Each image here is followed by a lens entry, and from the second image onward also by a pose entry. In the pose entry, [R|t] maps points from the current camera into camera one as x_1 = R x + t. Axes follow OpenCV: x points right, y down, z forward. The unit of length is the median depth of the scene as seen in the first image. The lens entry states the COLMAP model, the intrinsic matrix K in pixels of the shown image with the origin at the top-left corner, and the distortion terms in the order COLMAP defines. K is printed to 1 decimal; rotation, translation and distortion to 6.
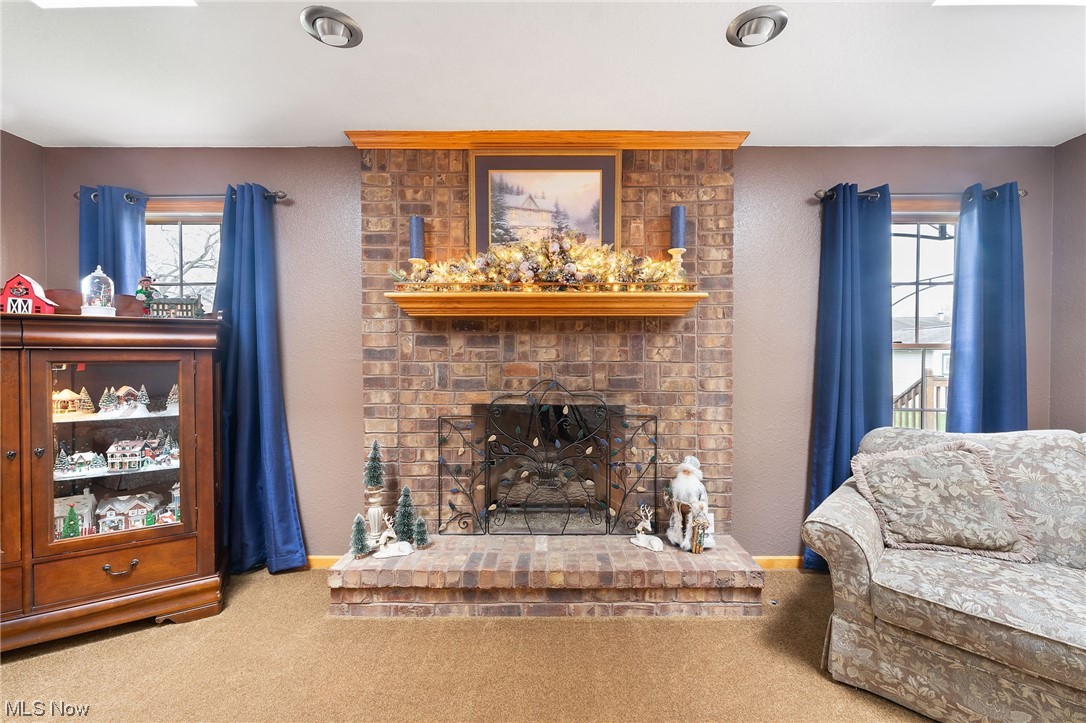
lens RADIAL K [[433.3, 0, 552.6], [0, 433.3, 366.4], [0, 0, 1]] dist [0.000945, 0.000122]
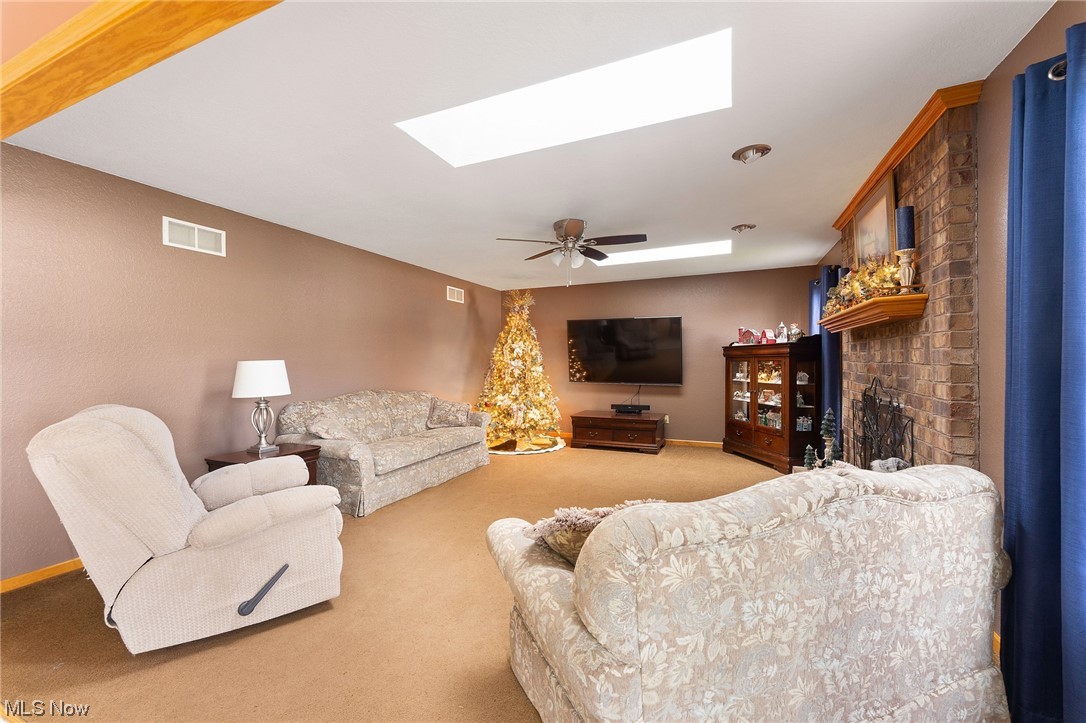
lens RADIAL K [[433.3, 0, 541.4], [0, 433.3, 356.2], [0, 0, 1]] dist [0.000945, 0.000122]
pose [[-0.402043, -0.005300, -0.915605, 1.490622], [-0.004114, 0.999984, -0.003982, -0.019903], [0.915611, 0.002166, -0.402058, 0.624386]]
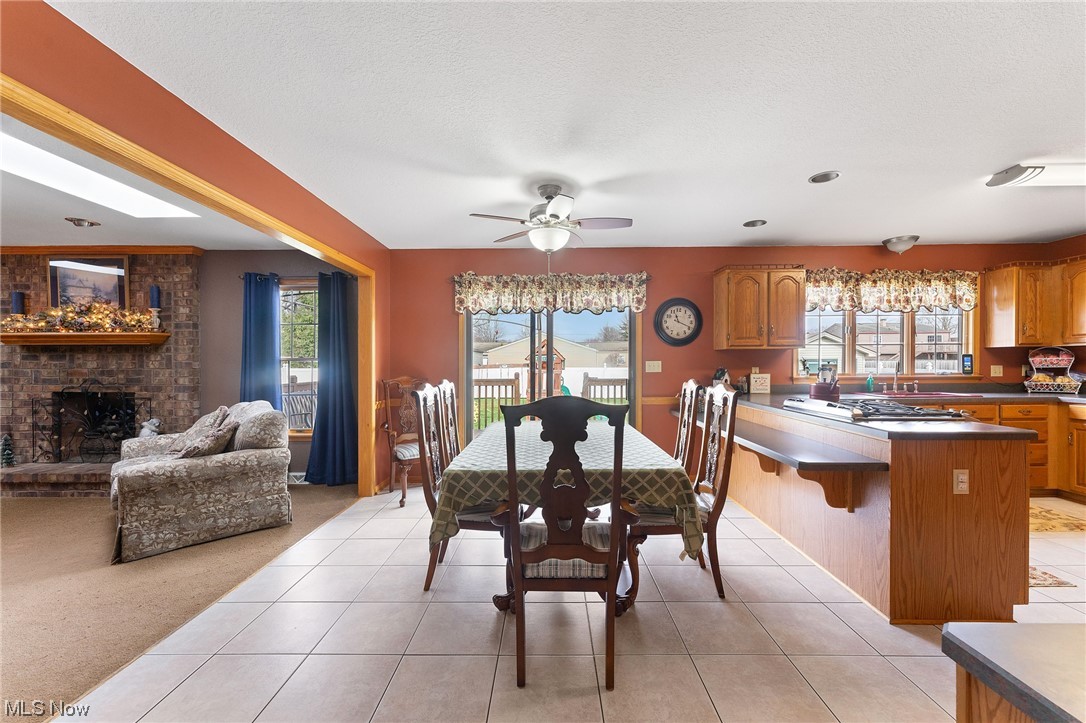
lens RADIAL K [[433.3, 0, 545.3], [0, 433.3, 365.6], [0, 0, 1]] dist [0.000945, 0.000122]
pose [[0.999939, -0.003004, -0.010651, 1.942905], [0.002911, 0.999957, -0.008755, -0.002251], [0.010677, 0.008723, 0.999905, -0.827912]]
